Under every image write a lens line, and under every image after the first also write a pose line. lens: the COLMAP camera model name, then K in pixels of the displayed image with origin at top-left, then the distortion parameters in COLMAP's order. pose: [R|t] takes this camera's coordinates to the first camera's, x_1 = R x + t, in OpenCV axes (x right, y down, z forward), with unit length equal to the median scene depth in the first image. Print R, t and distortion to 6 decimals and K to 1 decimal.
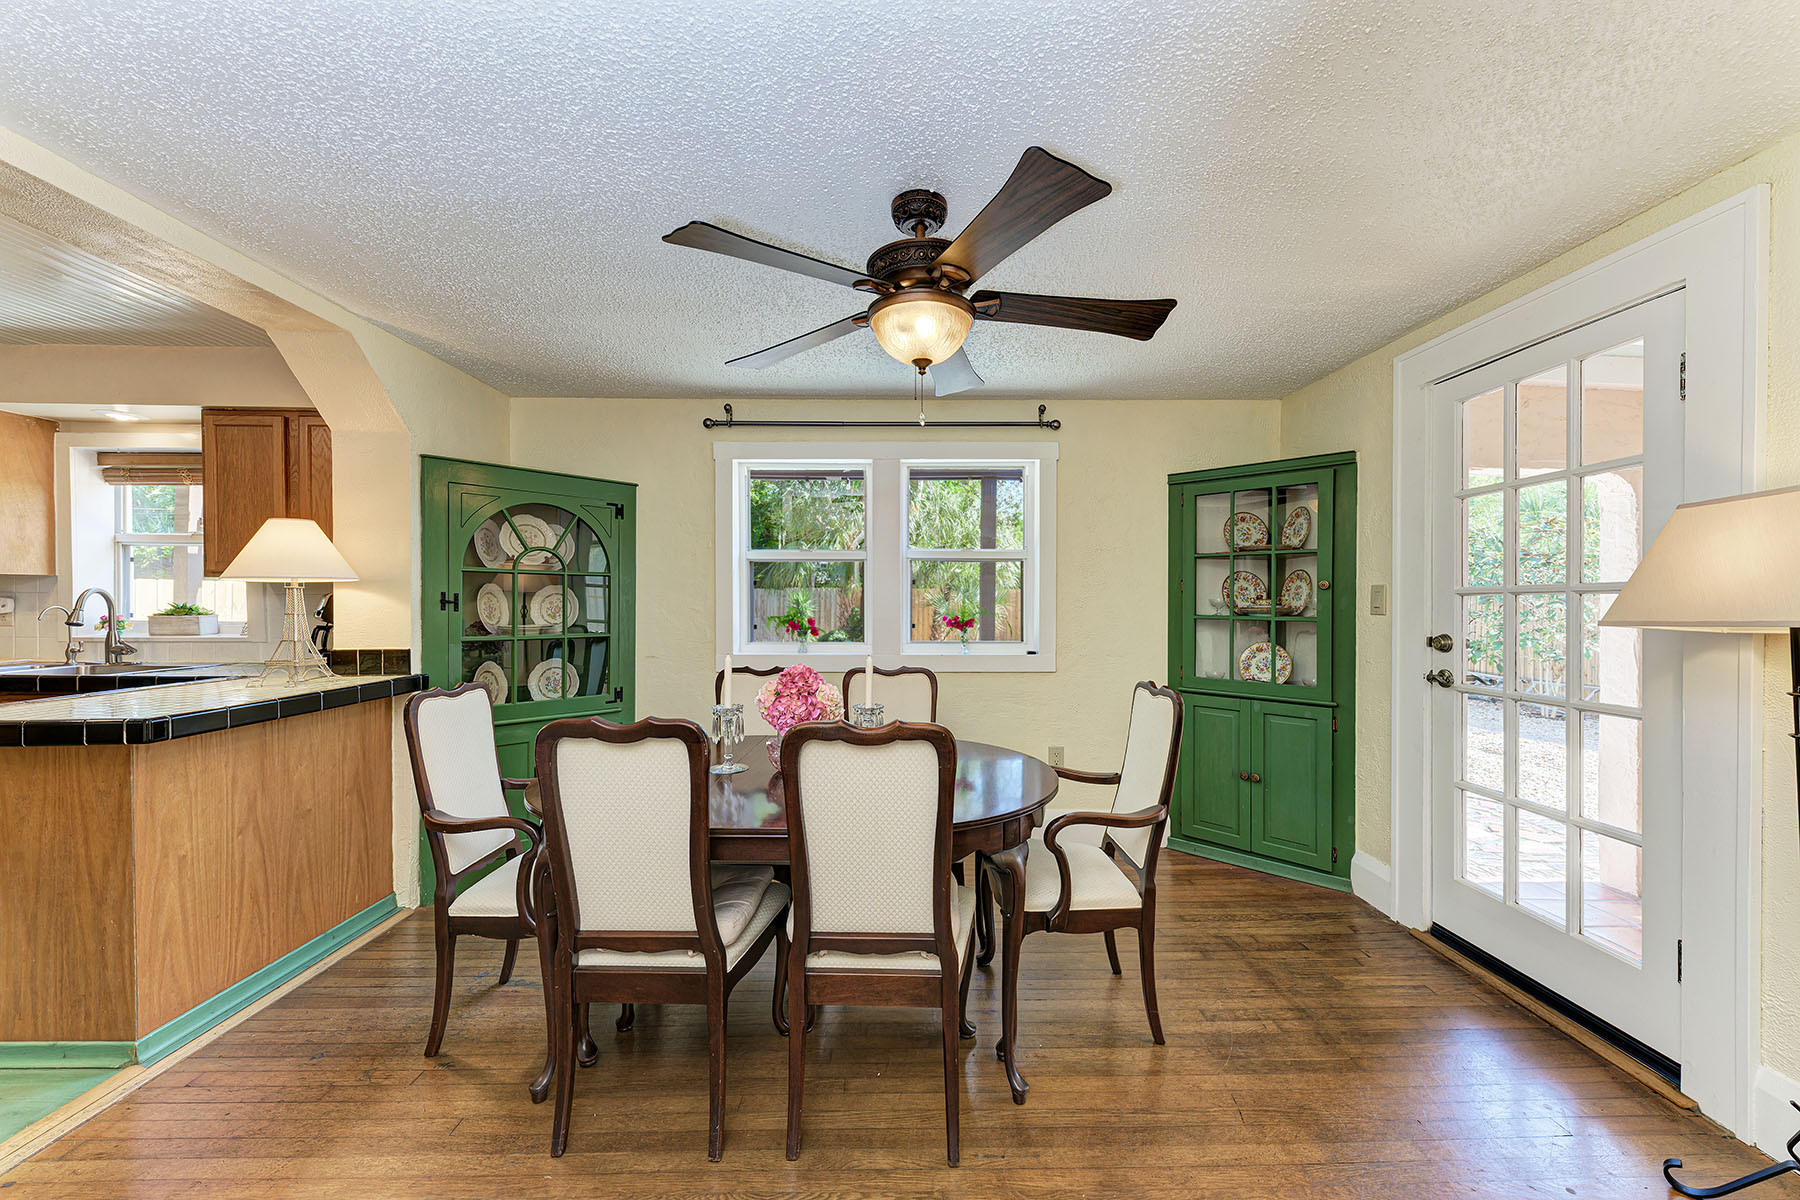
lens RADIAL K [[705.7, 0, 901.5], [0, 705.7, 601.0], [0, 0, 1]] dist [0.009276, -0.000615]
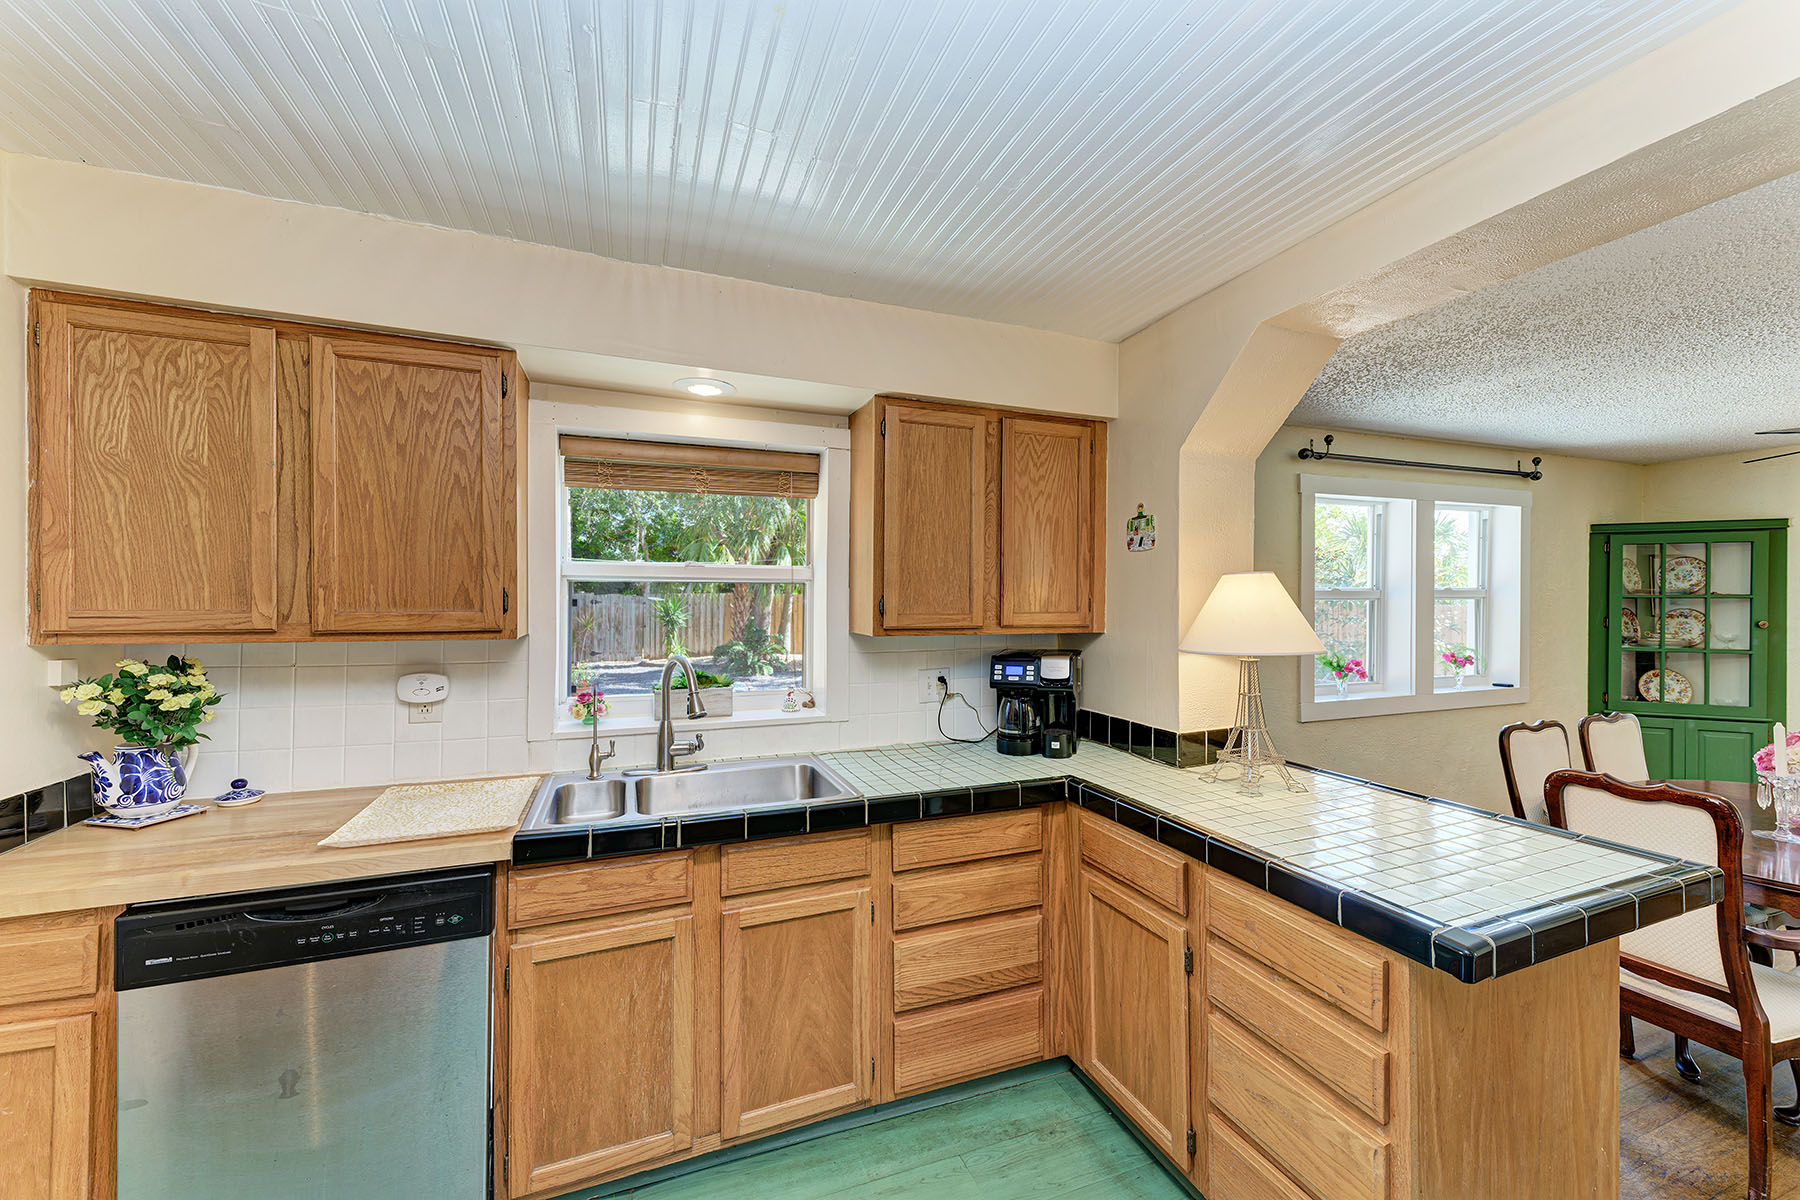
lens RADIAL K [[705.7, 0, 903.2], [0, 705.7, 606.3], [0, 0, 1]] dist [0.009276, -0.000615]
pose [[0.937655, -0.007936, 0.347476, -1.200660], [0.005283, 0.999949, 0.008584, -0.070496], [-0.347527, -0.006213, 0.937650, 0.347545]]
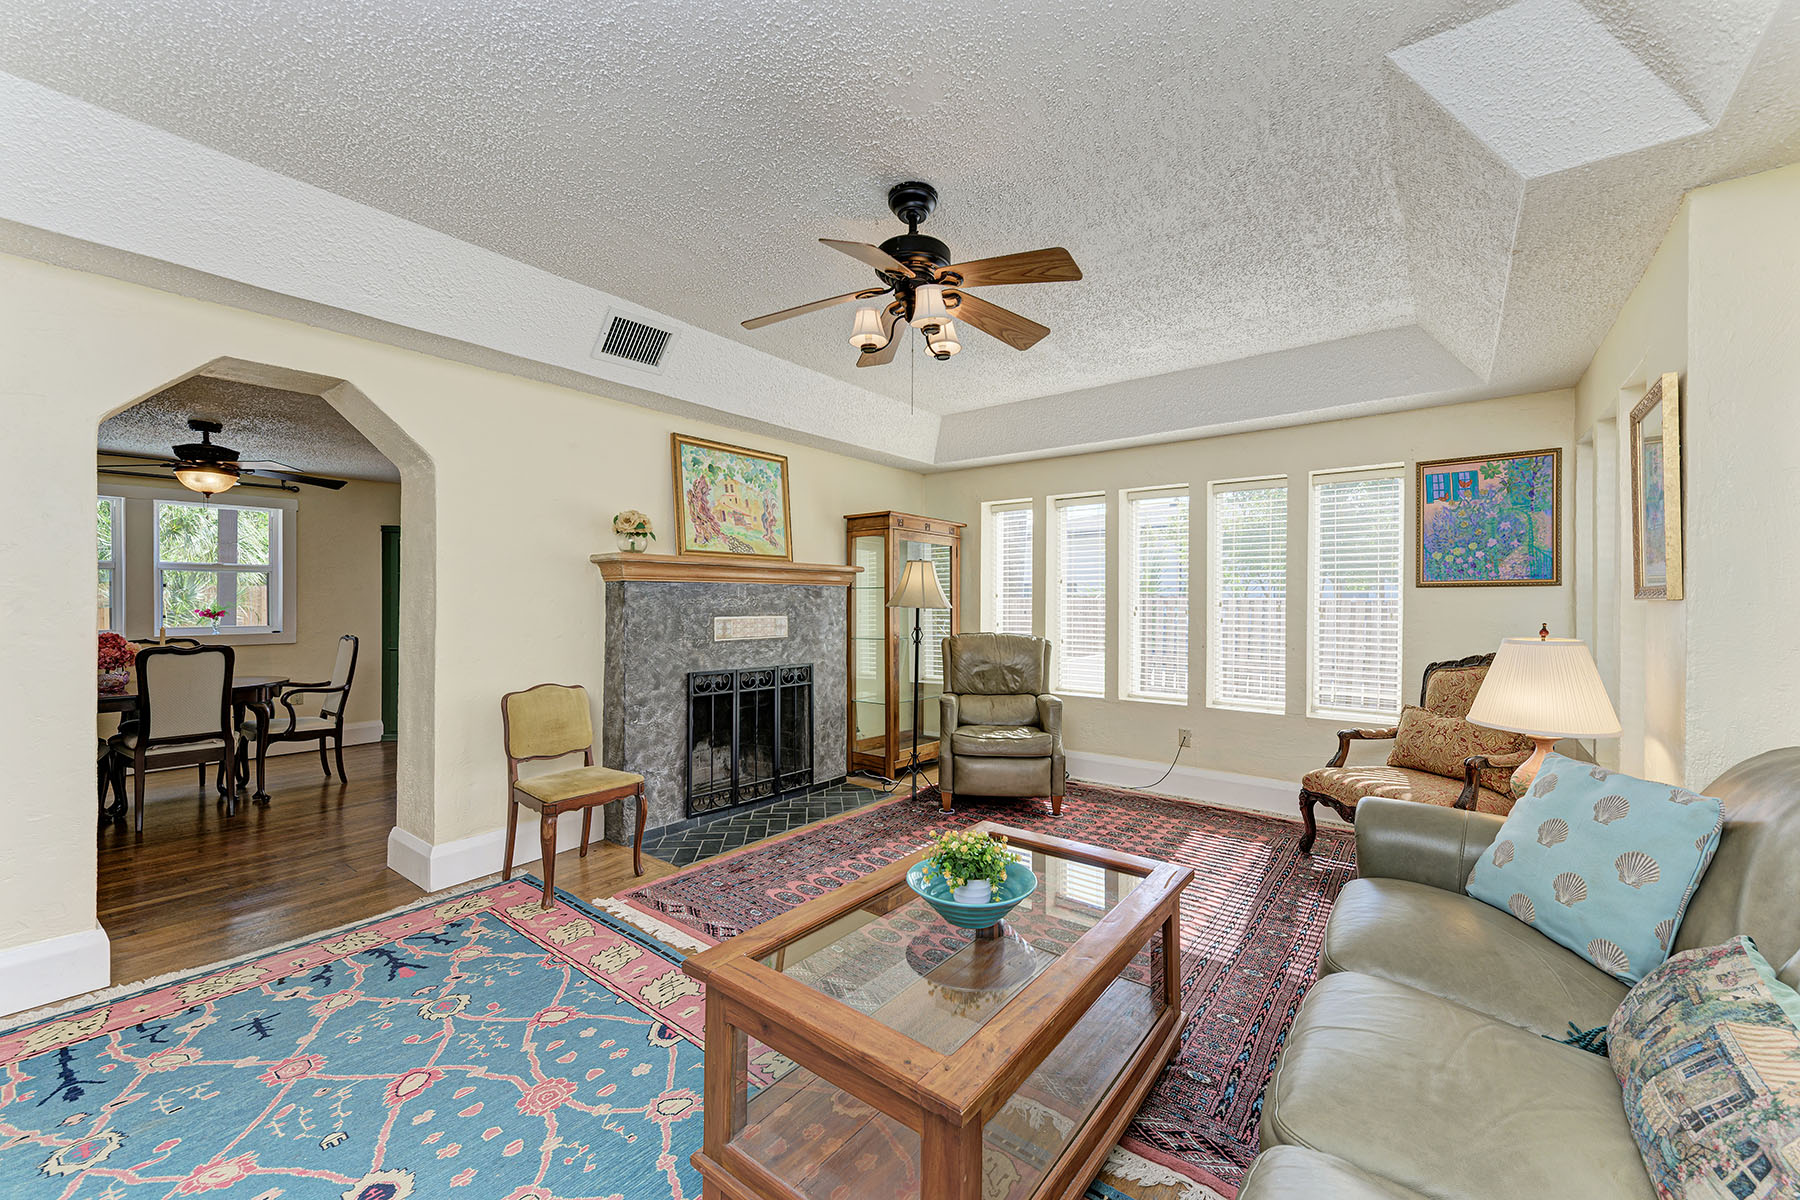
lens RADIAL K [[705.7, 0, 895.9], [0, 705.7, 602.5], [0, 0, 1]] dist [0.009276, -0.000615]
pose [[0.629594, -0.006419, 0.776897, -0.201144], [0.002462, 0.999977, 0.006268, 0.002317], [-0.776920, -0.002034, 0.629596, -1.215781]]
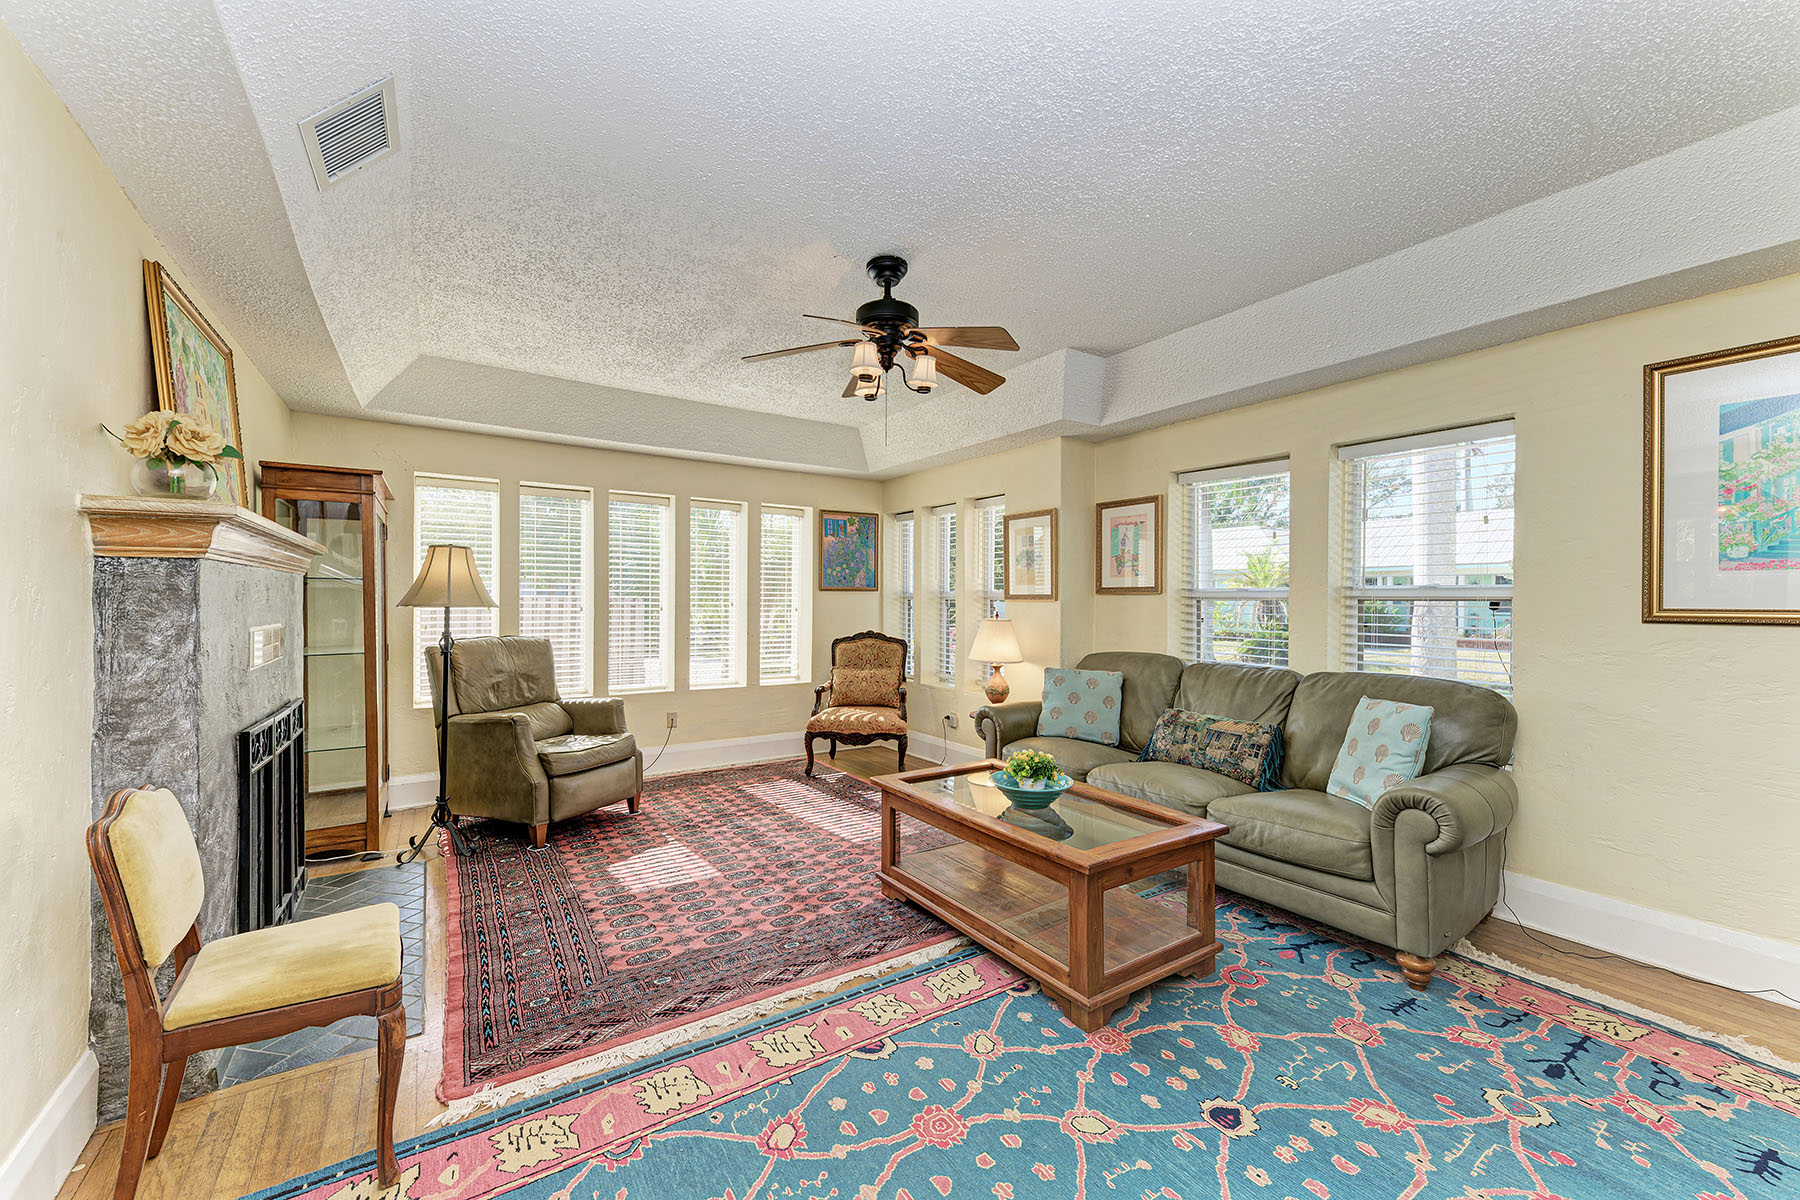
lens RADIAL K [[705.7, 0, 904.3], [0, 705.7, 600.0], [0, 0, 1]] dist [0.009276, -0.000615]
pose [[-0.546265, -0.008696, 0.837567, -0.363051], [-0.007679, 0.999956, 0.005374, -0.000537], [-0.837577, -0.003496, -0.546308, -0.358542]]
